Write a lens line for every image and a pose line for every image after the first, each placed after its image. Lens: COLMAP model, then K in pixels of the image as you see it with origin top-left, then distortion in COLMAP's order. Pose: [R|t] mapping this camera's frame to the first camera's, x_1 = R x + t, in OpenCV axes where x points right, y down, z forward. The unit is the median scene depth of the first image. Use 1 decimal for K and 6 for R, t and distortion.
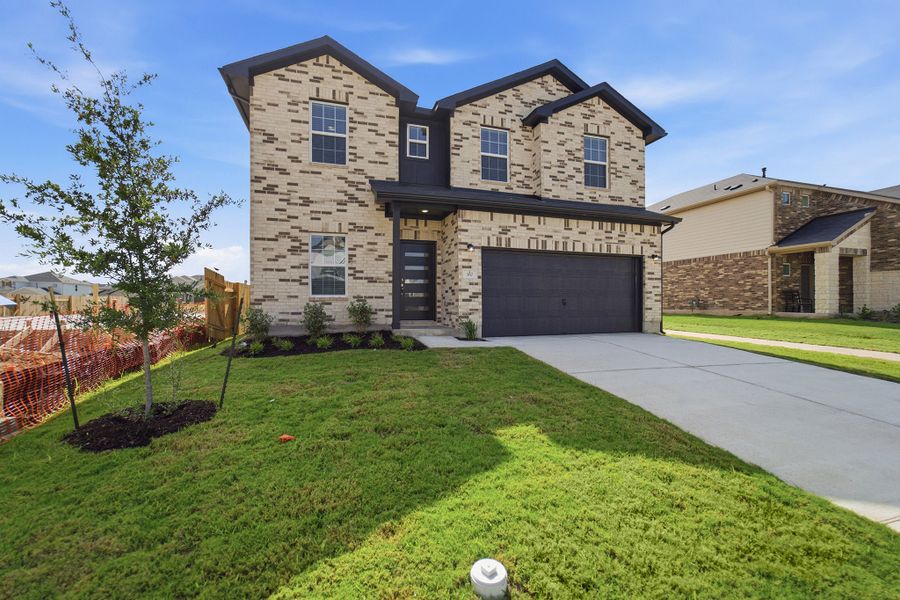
lens RADIAL K [[372.8, 0, 438.6], [0, 372.8, 299.7], [0, 0, 1]] dist [-0.000247, 0.000134]
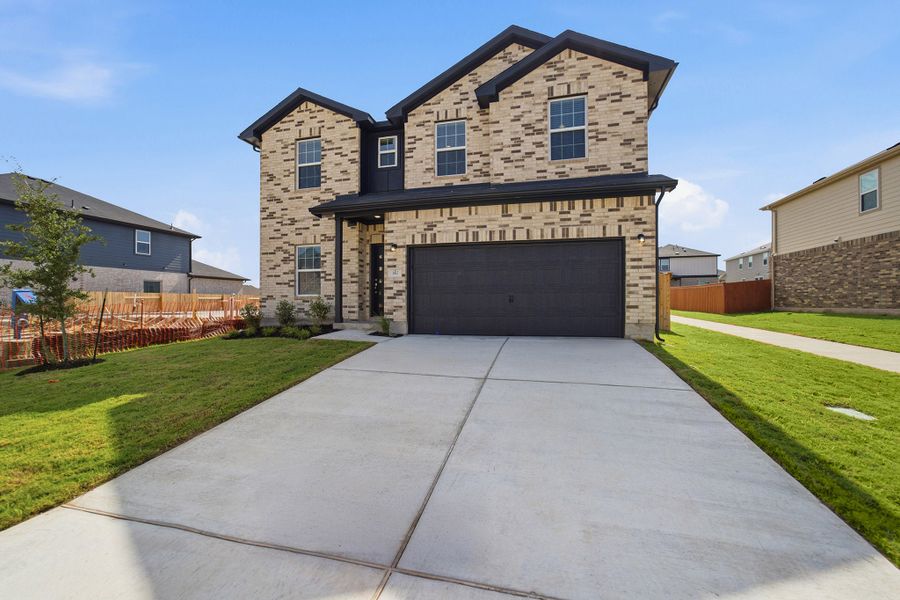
lens RADIAL K [[374.2, 0, 447.2], [0, 374.2, 300.2], [0, 0, 1]] dist [-0.003378, 0.000596]
pose [[0.849141, -0.006204, -0.528130, 0.732788], [0.006295, 0.999979, -0.001625, 0.011389], [0.528129, -0.001945, 0.849162, 0.182265]]
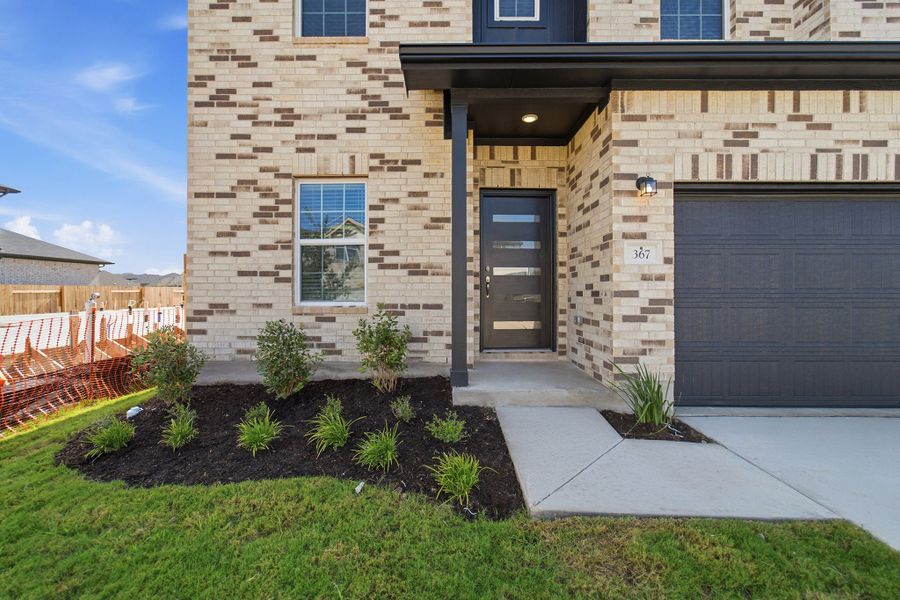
lens RADIAL K [[387.6, 0, 447.9], [0, 387.6, 291.6], [0, 0, 1]] dist [-0.022768, 0.019912]
pose [[0.959322, 0.001735, -0.282310, 0.000828], [0.001550, 0.999934, 0.011414, -0.030842], [0.282311, -0.011388, 0.959255, 0.531870]]
